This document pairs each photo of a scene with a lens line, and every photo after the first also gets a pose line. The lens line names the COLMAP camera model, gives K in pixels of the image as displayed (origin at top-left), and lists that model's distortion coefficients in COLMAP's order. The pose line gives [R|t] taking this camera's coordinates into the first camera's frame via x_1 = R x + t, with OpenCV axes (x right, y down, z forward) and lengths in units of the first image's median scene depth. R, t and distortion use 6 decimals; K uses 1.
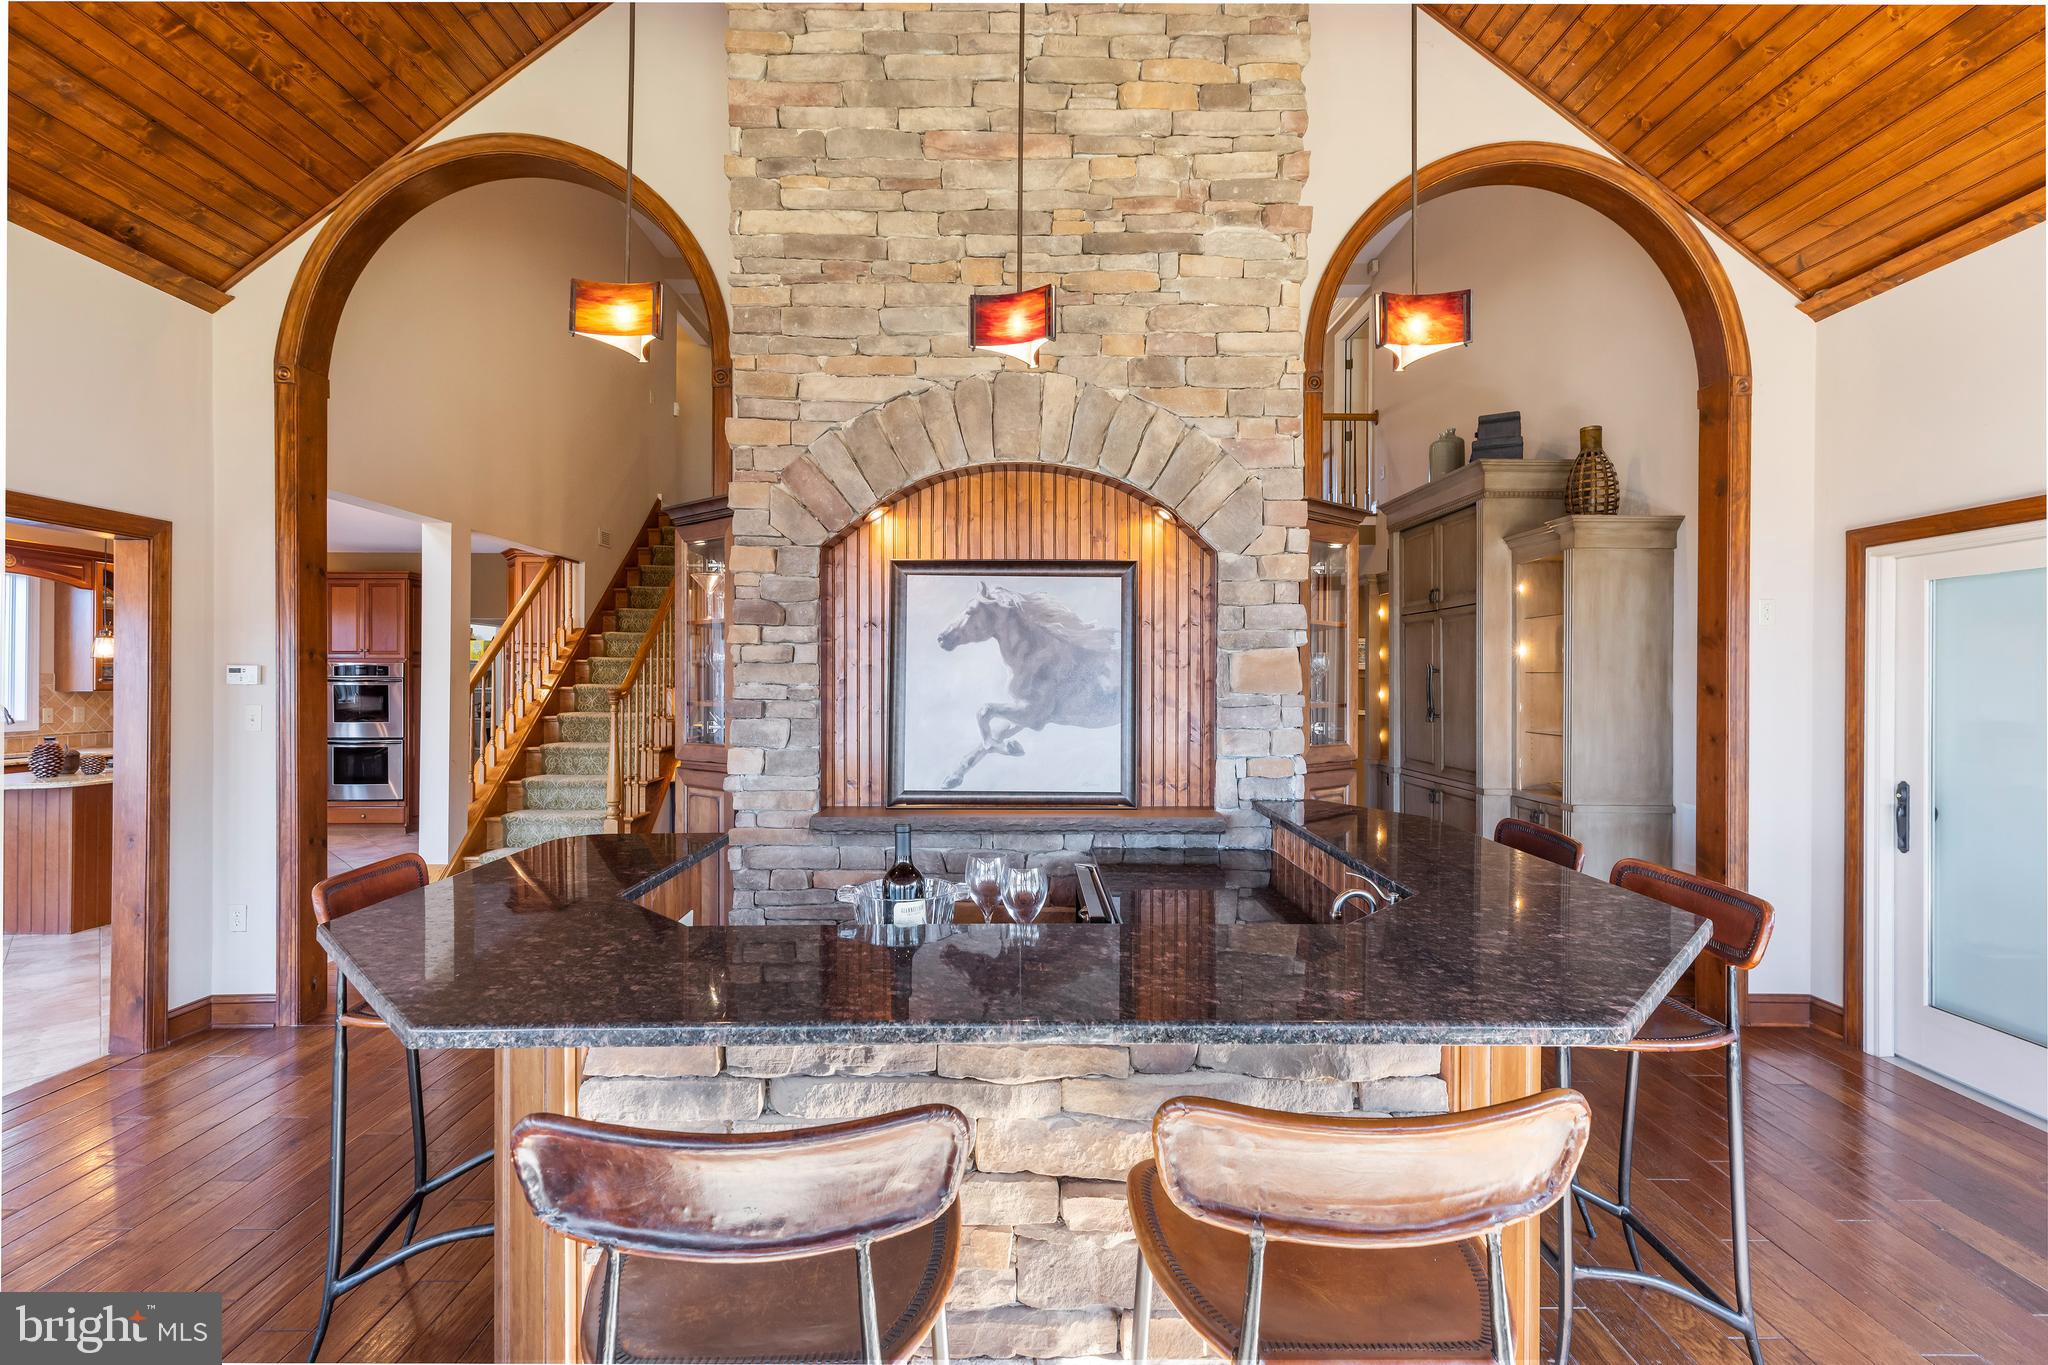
lens RADIAL K [[935.6, 0, 1036.7], [0, 935.6, 680.9], [0, 0, 1]] dist [0.002337, 0.001883]
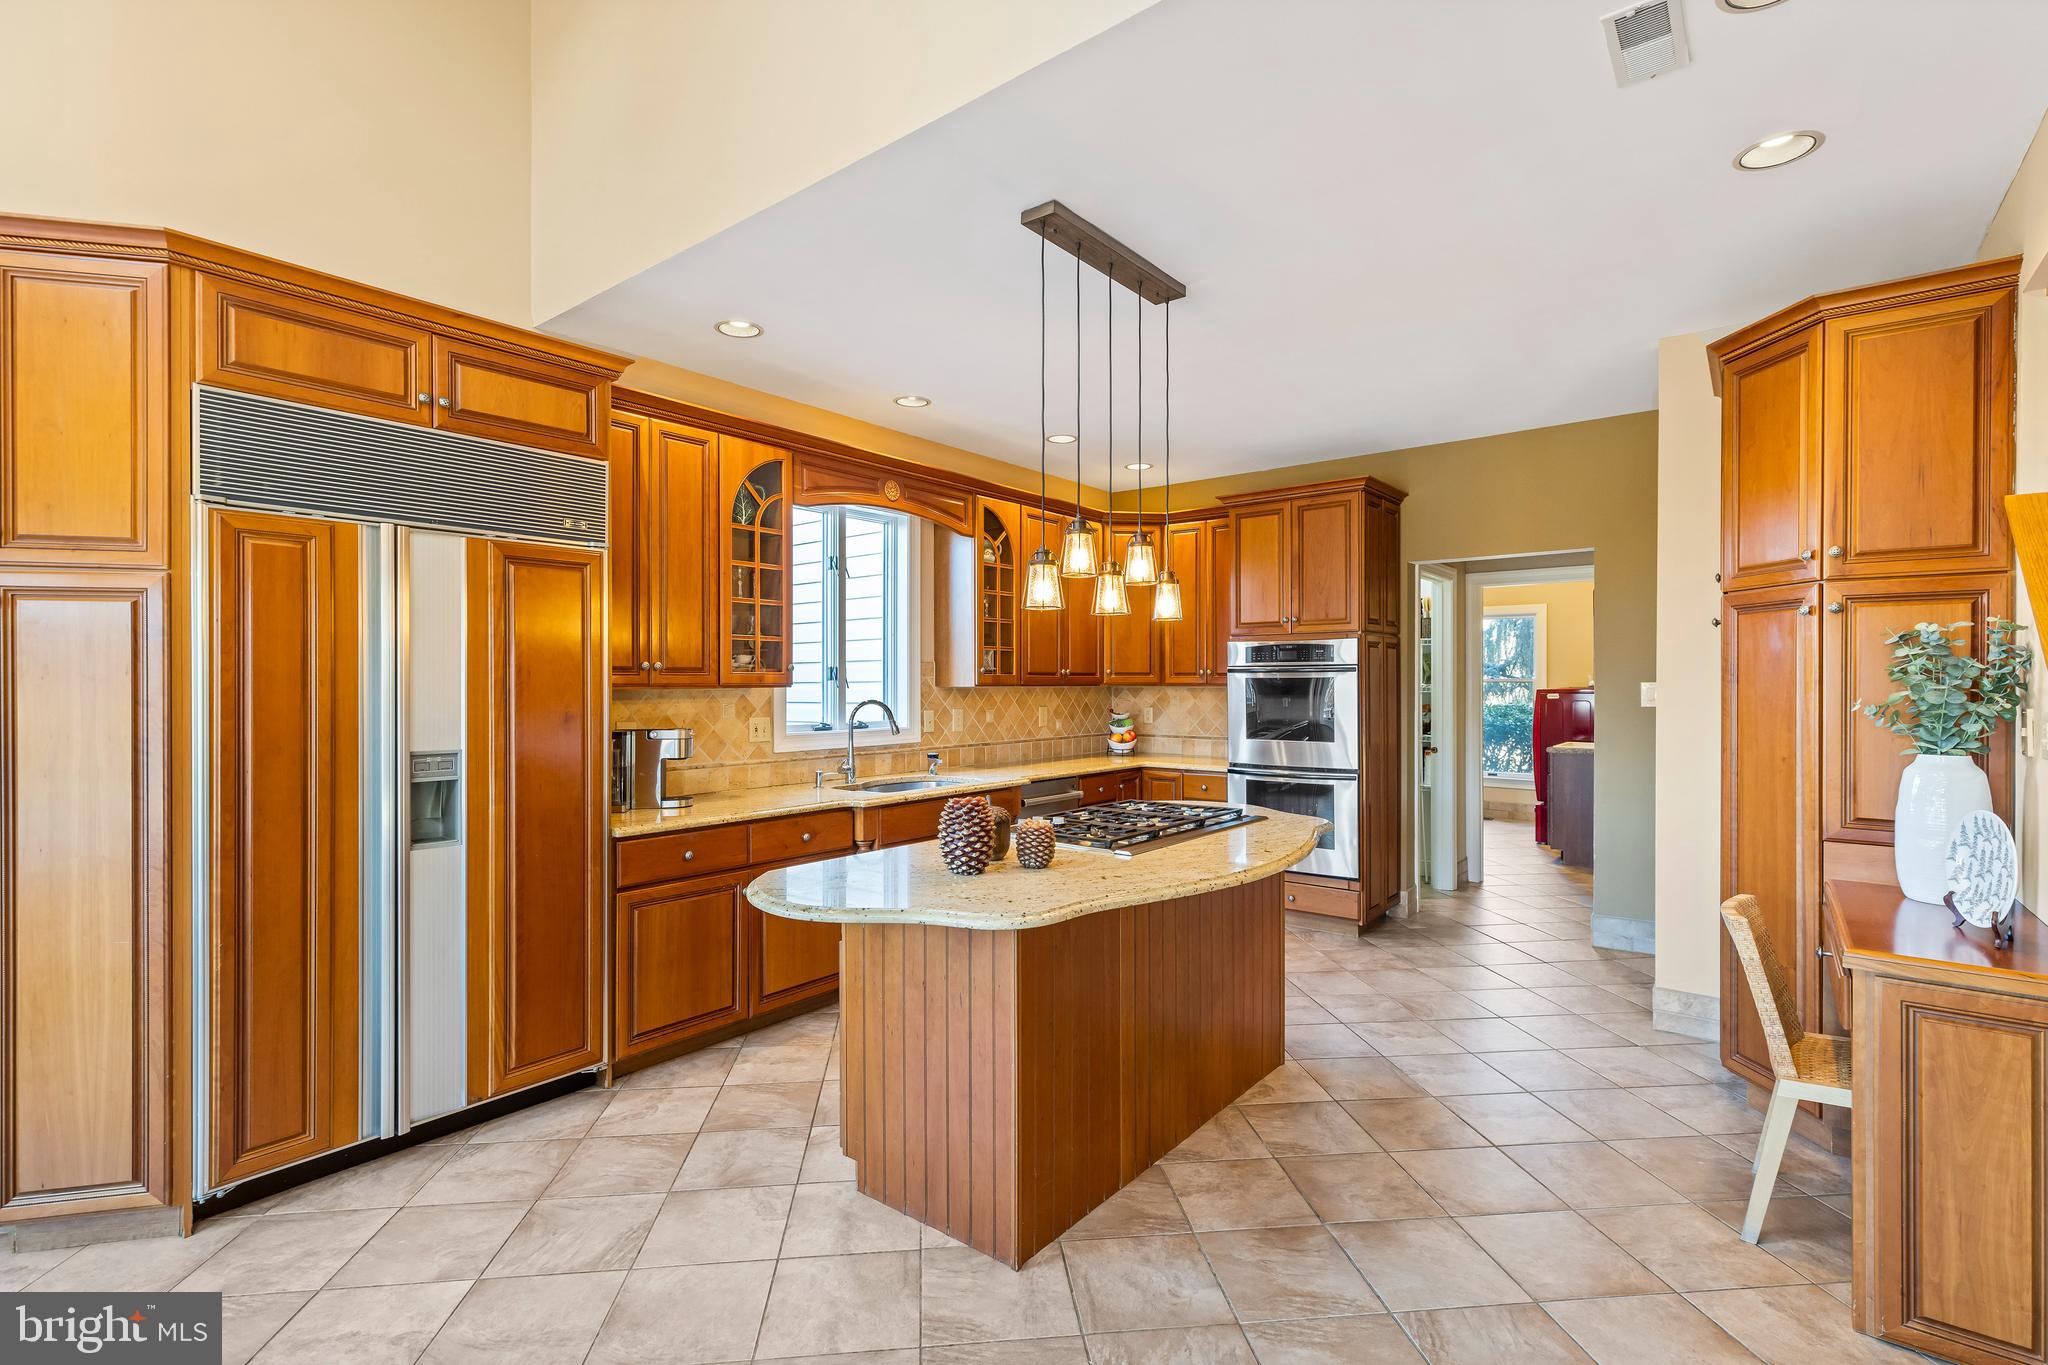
lens RADIAL K [[935.6, 0, 1020.5], [0, 935.6, 683.6], [0, 0, 1]] dist [0.002337, 0.001883]
pose [[0.782531, -0.002094, -0.622608, -0.552304], [0.003198, 0.999995, 0.000655, 0.008357], [0.622604, -0.002504, 0.782533, 0.487030]]
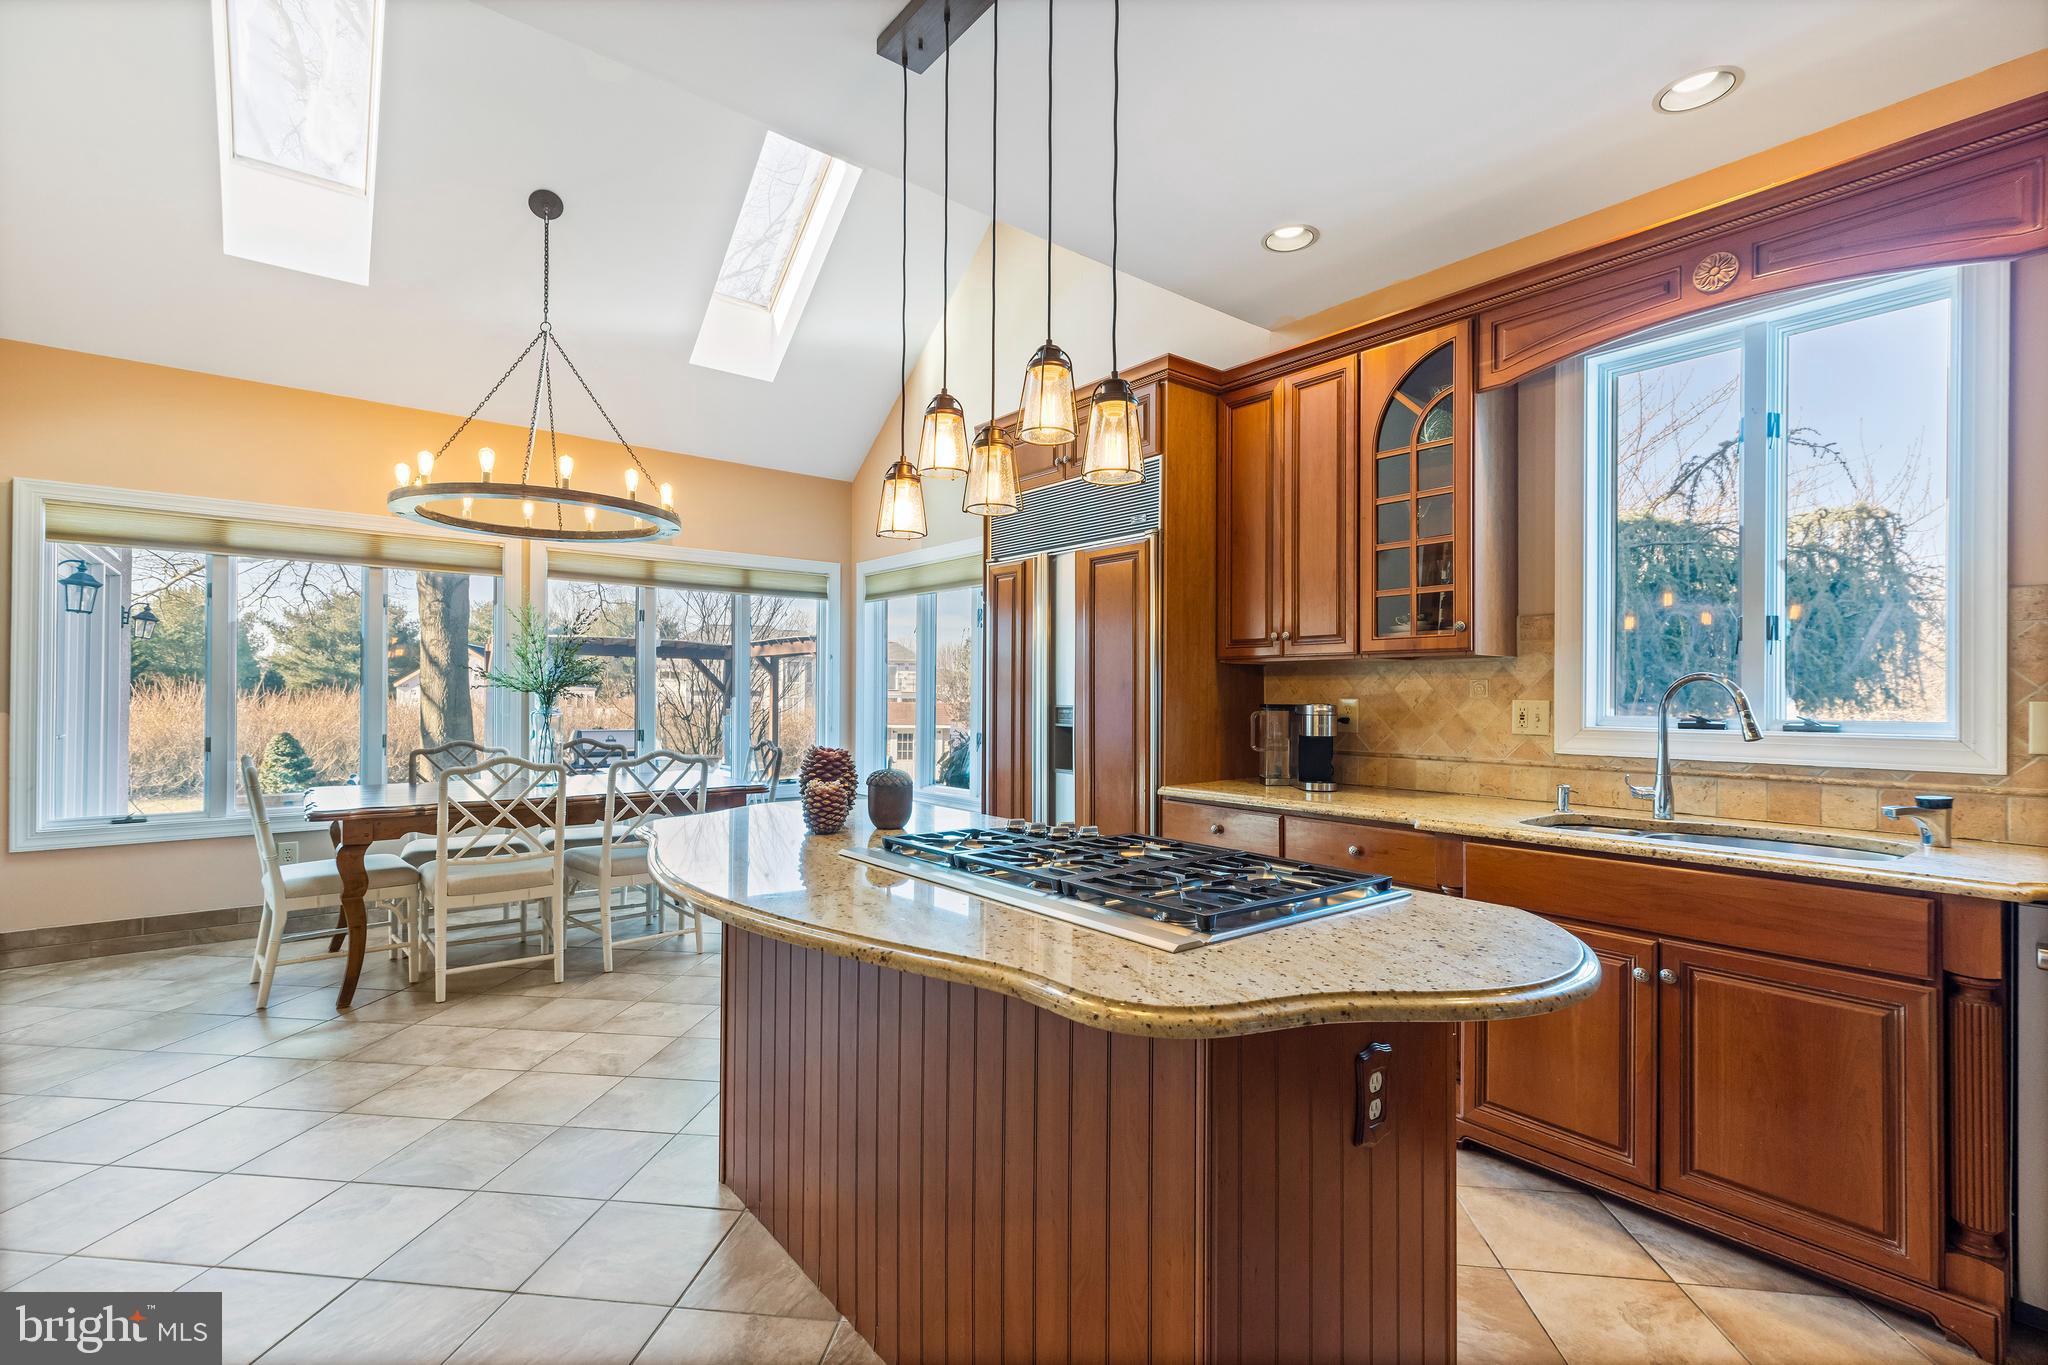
lens RADIAL K [[935.6, 0, 1037.3], [0, 935.6, 690.2], [0, 0, 1]] dist [0.002337, 0.001883]
pose [[-0.776185, -0.011189, -0.630406, -0.618491], [-0.006420, 0.999931, -0.009844, 0.030542], [0.630473, -0.003594, -0.776203, 1.025355]]
